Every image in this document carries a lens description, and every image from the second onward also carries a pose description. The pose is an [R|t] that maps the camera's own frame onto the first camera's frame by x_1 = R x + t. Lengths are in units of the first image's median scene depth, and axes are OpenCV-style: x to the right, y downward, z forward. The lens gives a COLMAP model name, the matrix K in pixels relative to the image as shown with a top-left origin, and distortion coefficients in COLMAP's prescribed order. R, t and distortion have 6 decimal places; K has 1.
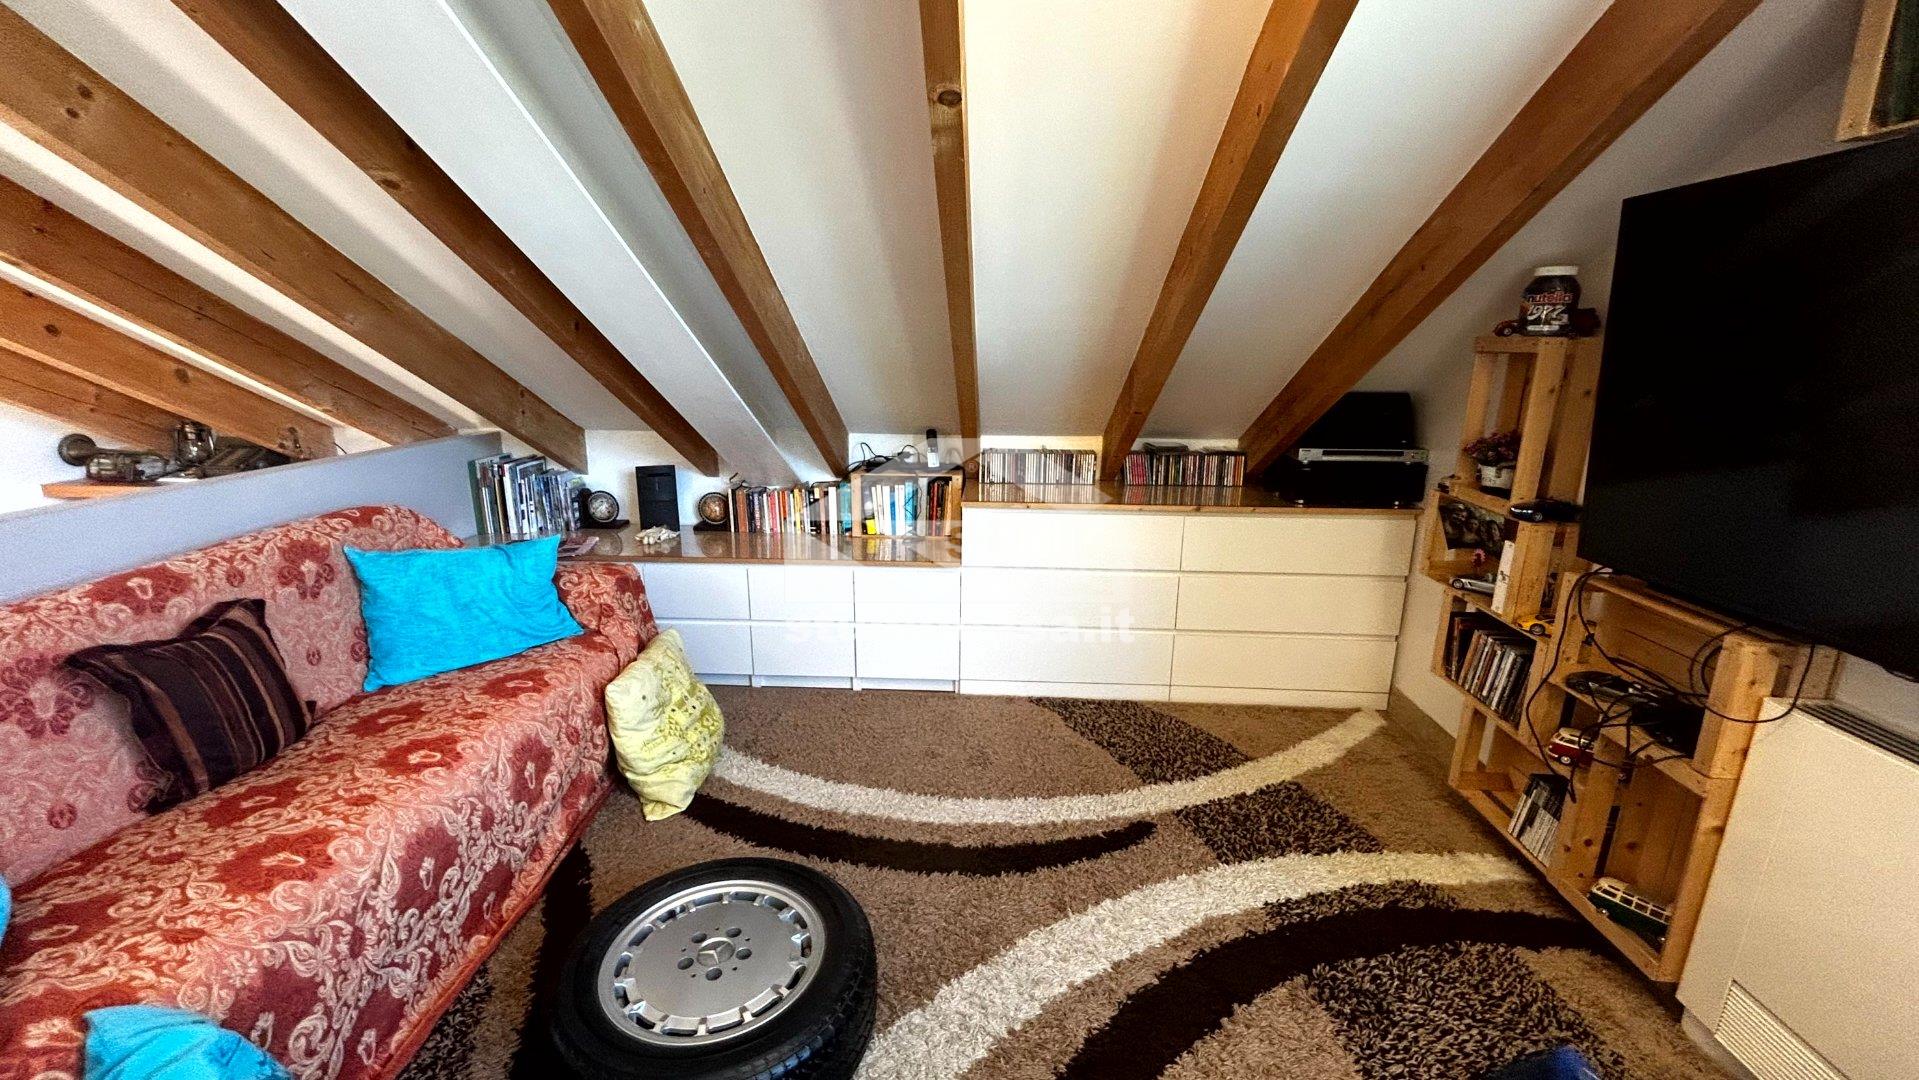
lens RADIAL K [[777.6, 0, 946.8], [0, 777.6, 538.2], [0, 0, 1]] dist [-0.000276, 0.001409]
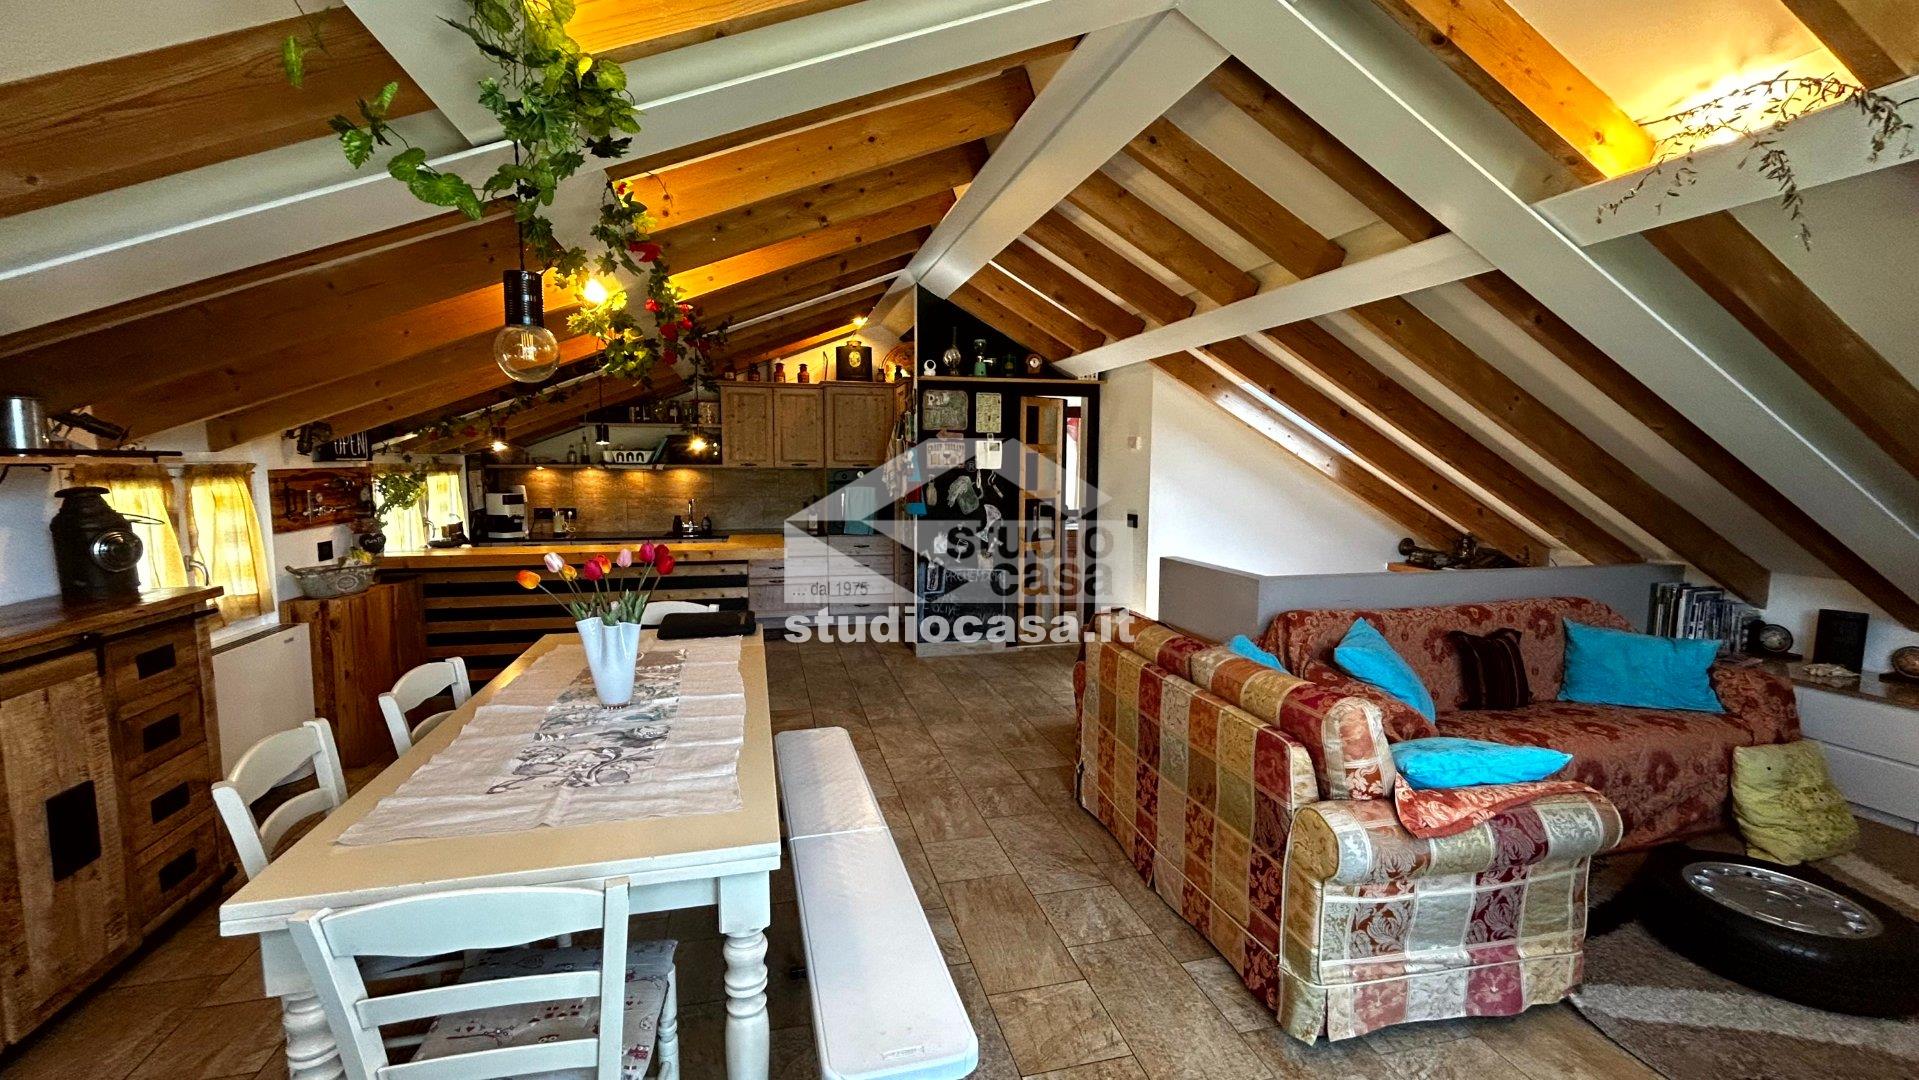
lens RADIAL K [[777.6, 0, 948.0], [0, 777.6, 536.1], [0, 0, 1]] dist [-0.000276, 0.001409]
pose [[0.294984, 0.088131, -0.951429, 0.404046], [-0.239729, 0.970715, 0.015591, 0.124878], [0.924940, 0.223486, 0.307473, -0.753667]]
